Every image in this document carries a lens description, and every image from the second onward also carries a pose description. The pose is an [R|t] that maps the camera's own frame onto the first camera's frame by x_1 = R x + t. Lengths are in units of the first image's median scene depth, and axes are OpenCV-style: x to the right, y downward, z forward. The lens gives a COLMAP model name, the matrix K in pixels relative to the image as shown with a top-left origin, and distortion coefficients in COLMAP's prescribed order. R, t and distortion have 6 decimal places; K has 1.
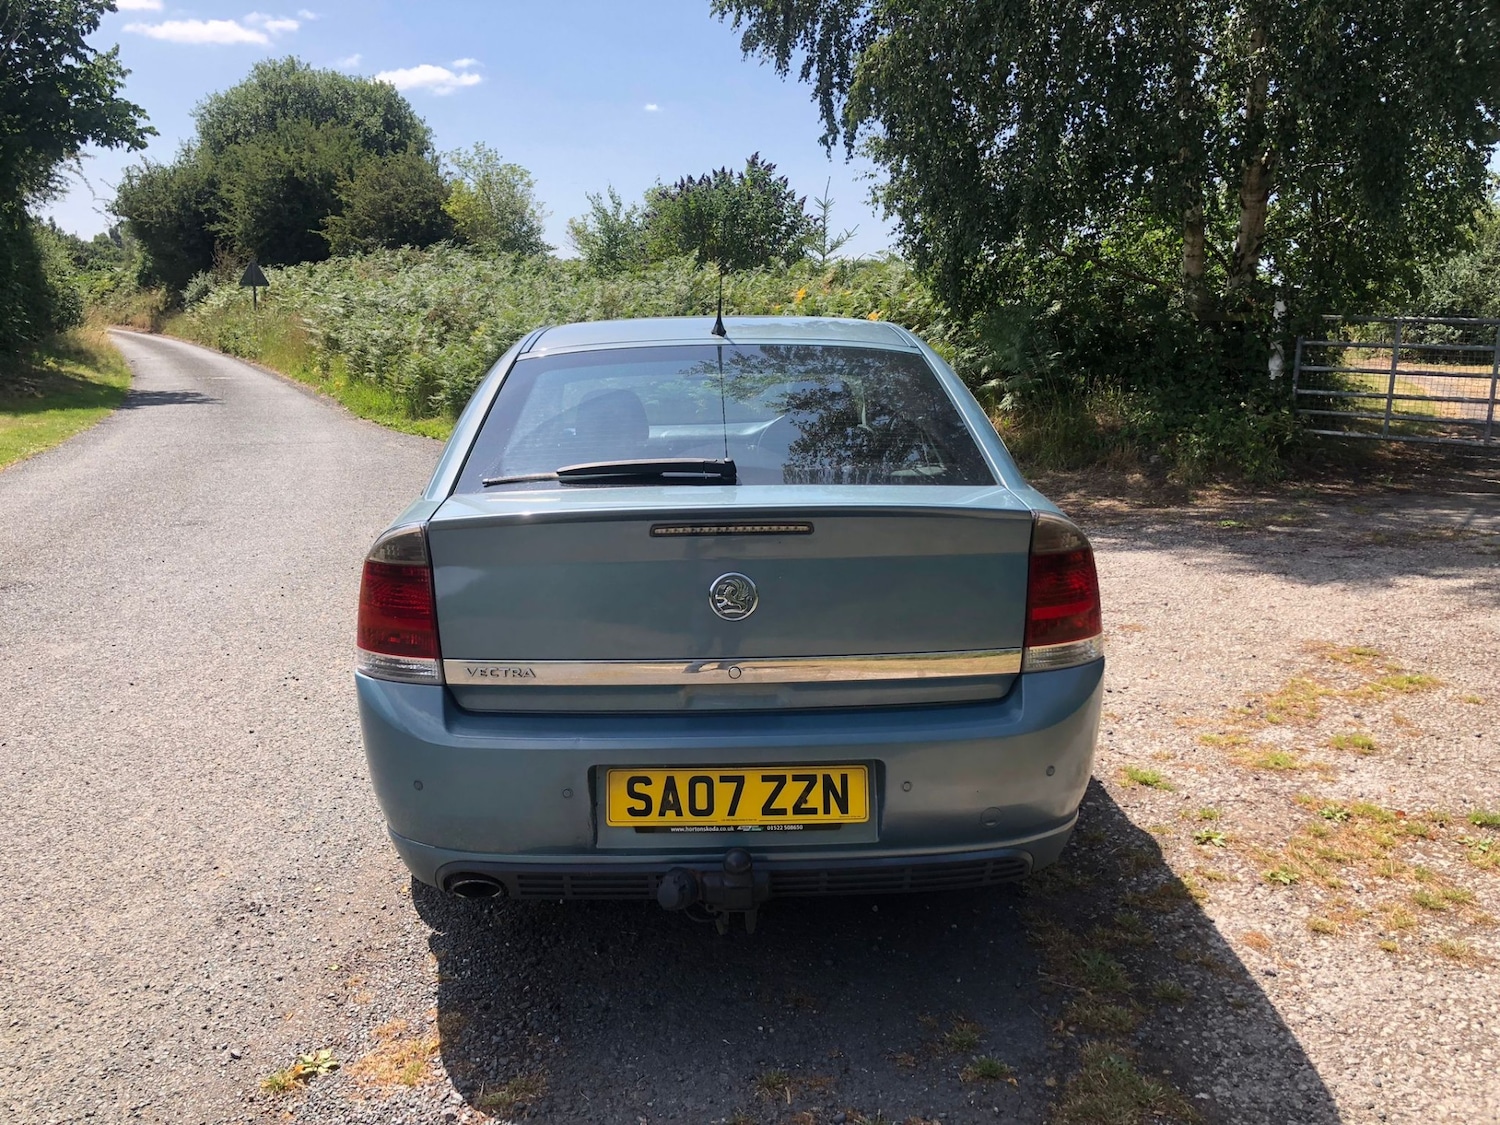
lens RADIAL K [[1221.2, 0, 728.8], [0, 1221.2, 553.0], [0, 0, 1]] dist [0.018250, -0.009613]
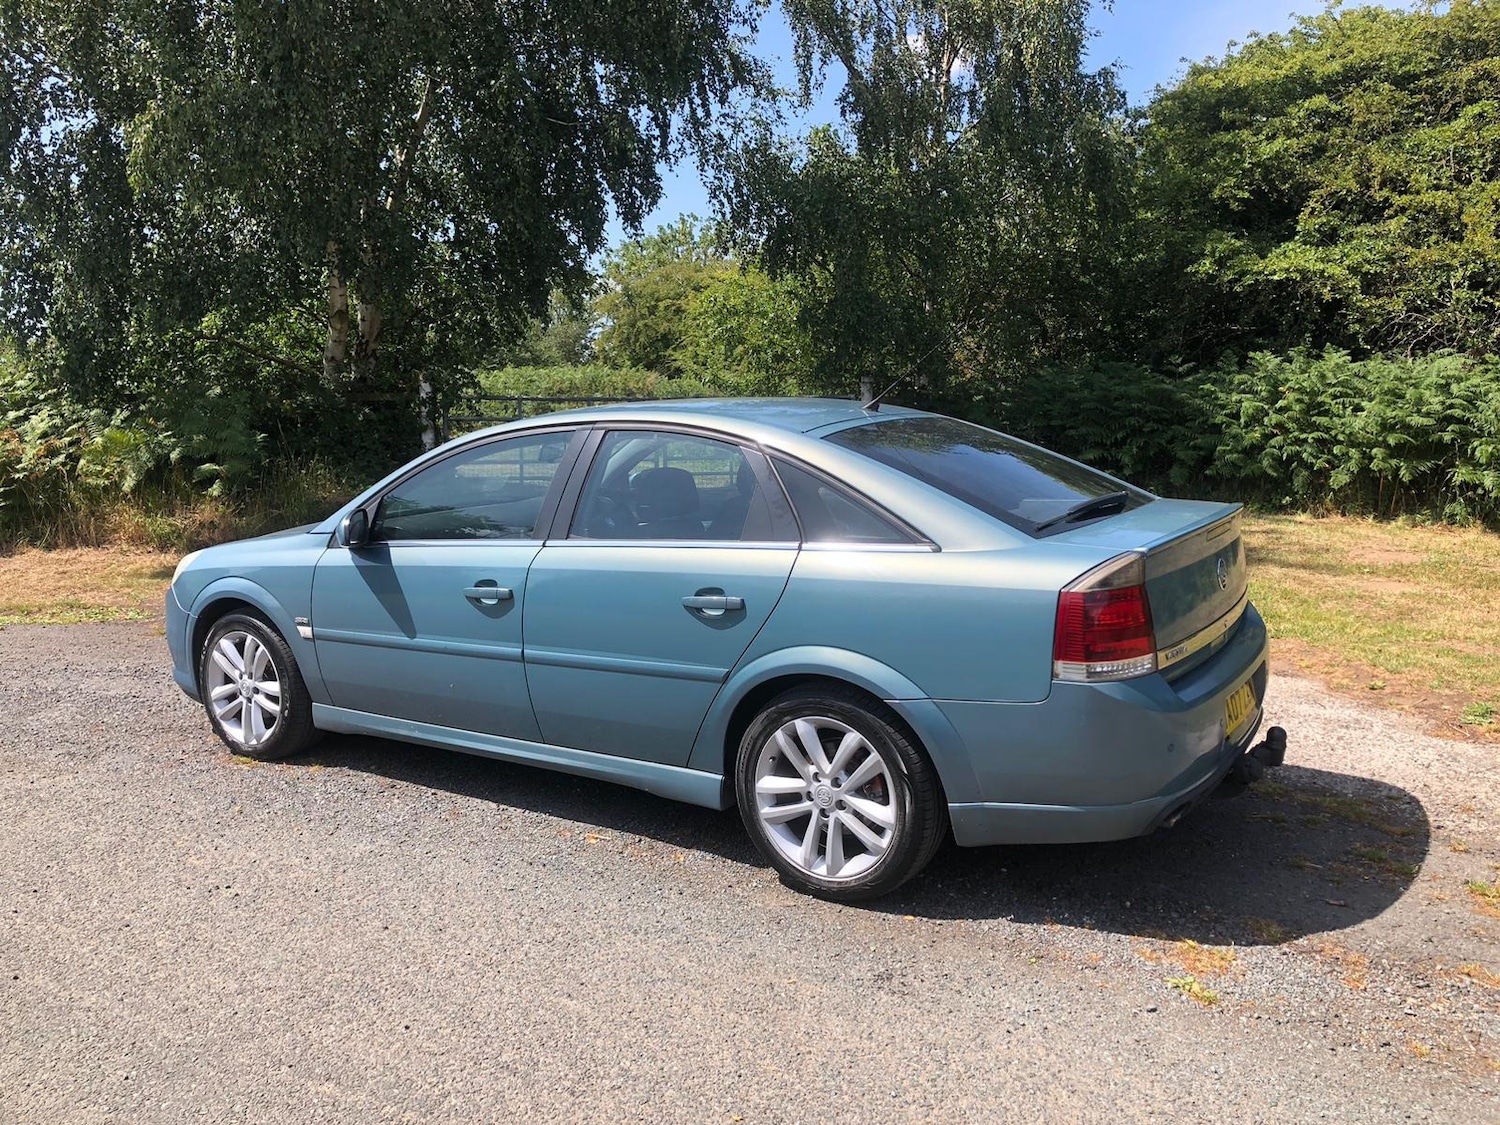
lens RADIAL K [[1221.2, 0, 742.8], [0, 1221.2, 556.9], [0, 0, 1]] dist [0.018250, -0.009613]
pose [[0.567867, -0.120125, 0.814307, -1.099420], [0.170317, 0.985032, 0.026537, -0.089433], [-0.805306, 0.123621, 0.579827, 0.407716]]
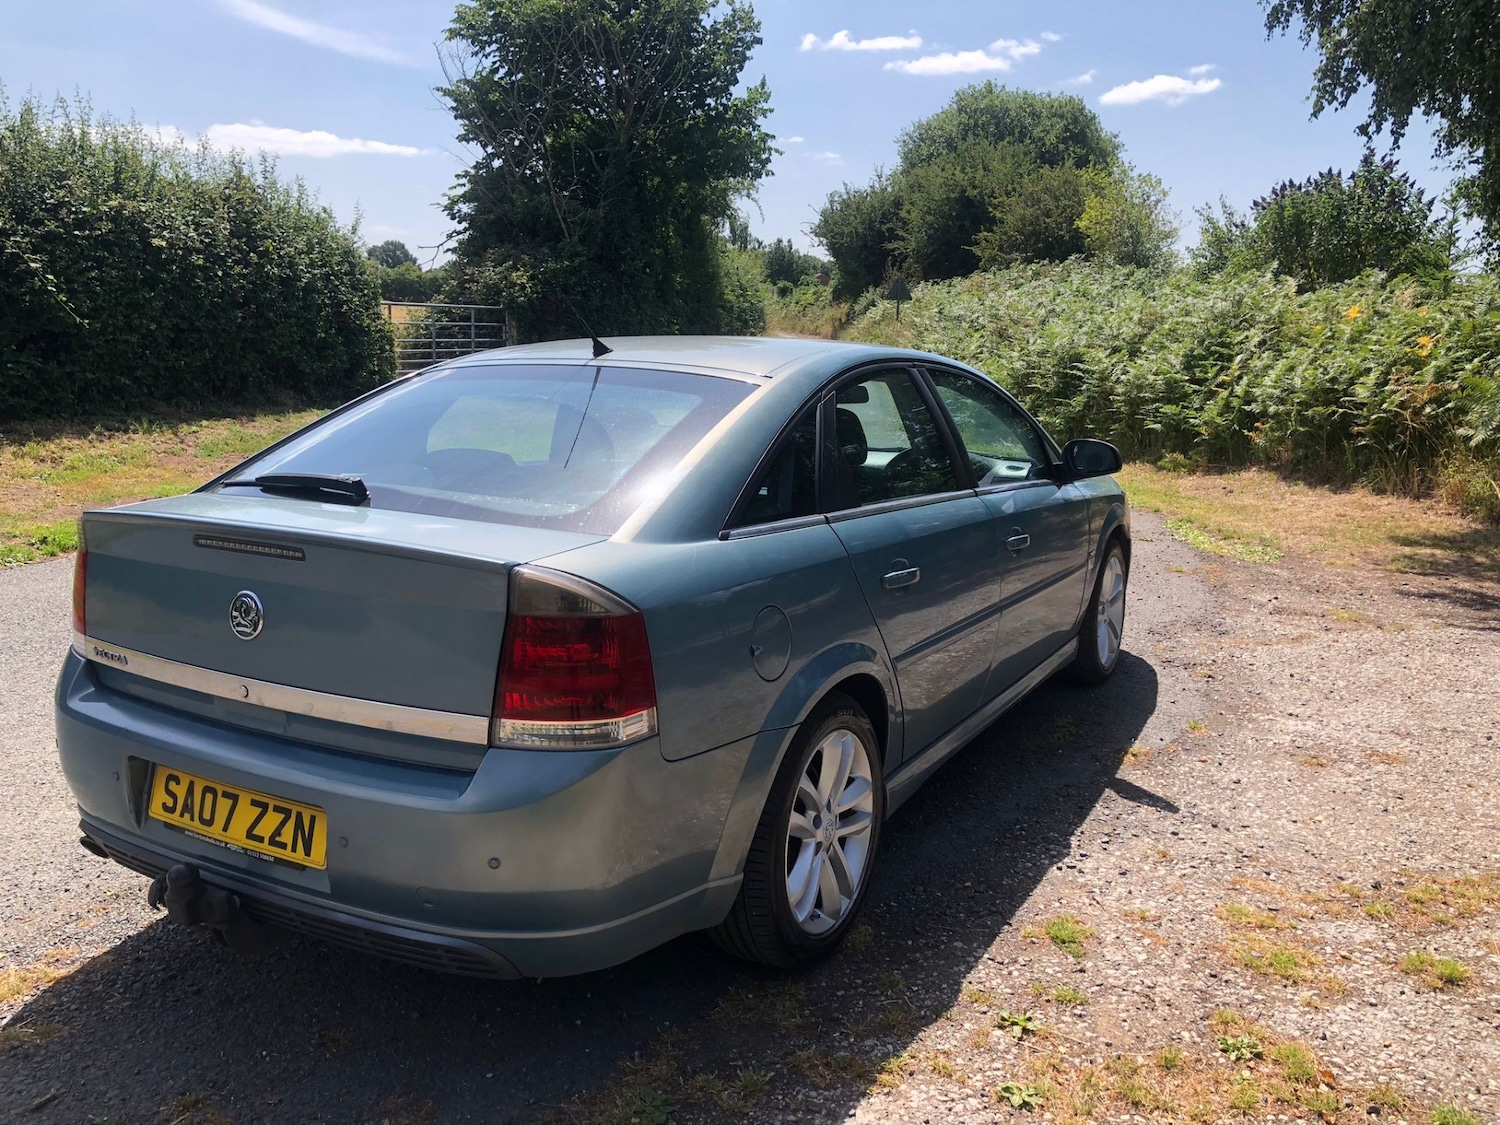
lens RADIAL K [[1221.2, 0, 746.3], [0, 1221.2, 557.3], [0, 0, 1]] dist [0.018250, -0.009613]
pose [[0.861177, 0.111505, -0.495925, 0.586368], [-0.115324, 0.993061, 0.023021, -0.056460], [0.495051, 0.037367, 0.868060, 0.228921]]
